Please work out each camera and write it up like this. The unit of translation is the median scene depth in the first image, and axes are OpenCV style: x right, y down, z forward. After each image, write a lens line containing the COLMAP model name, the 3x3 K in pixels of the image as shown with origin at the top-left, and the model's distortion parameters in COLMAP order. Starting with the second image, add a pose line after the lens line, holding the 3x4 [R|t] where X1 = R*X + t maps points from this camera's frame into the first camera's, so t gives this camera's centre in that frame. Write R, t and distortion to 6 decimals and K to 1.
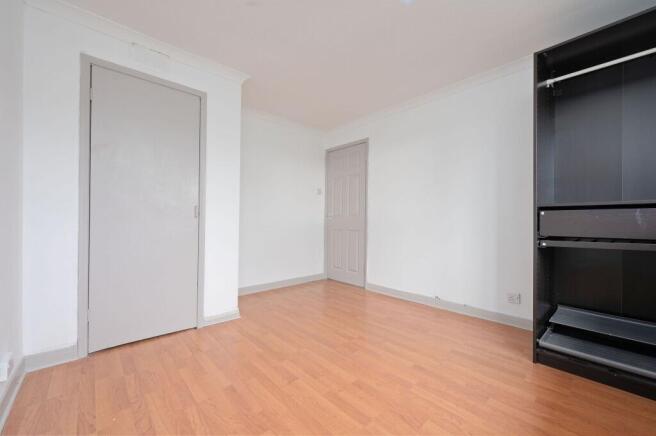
lens RADIAL K [[262.1, 0, 329.5], [0, 262.1, 218.9], [0, 0, 1]] dist [-0.000207, 0.000206]
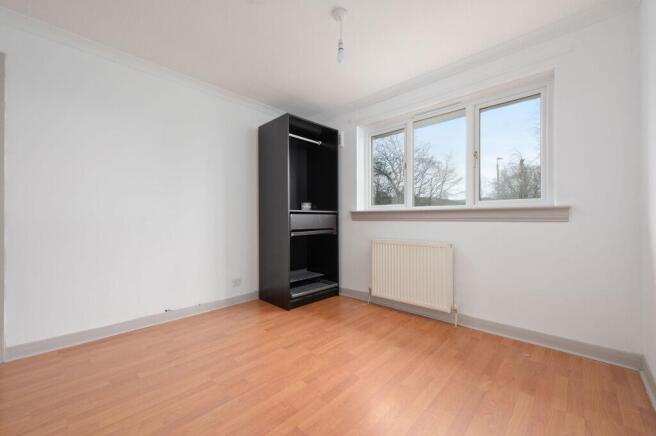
lens RADIAL K [[262.1, 0, 331.3], [0, 262.1, 218.8], [0, 0, 1]] dist [-0.000207, 0.000206]
pose [[-0.068471, 0.000853, 0.997653, -0.732934], [0.002313, 0.999997, -0.000696, -0.000056], [-0.997650, 0.002260, -0.068473, 0.780648]]
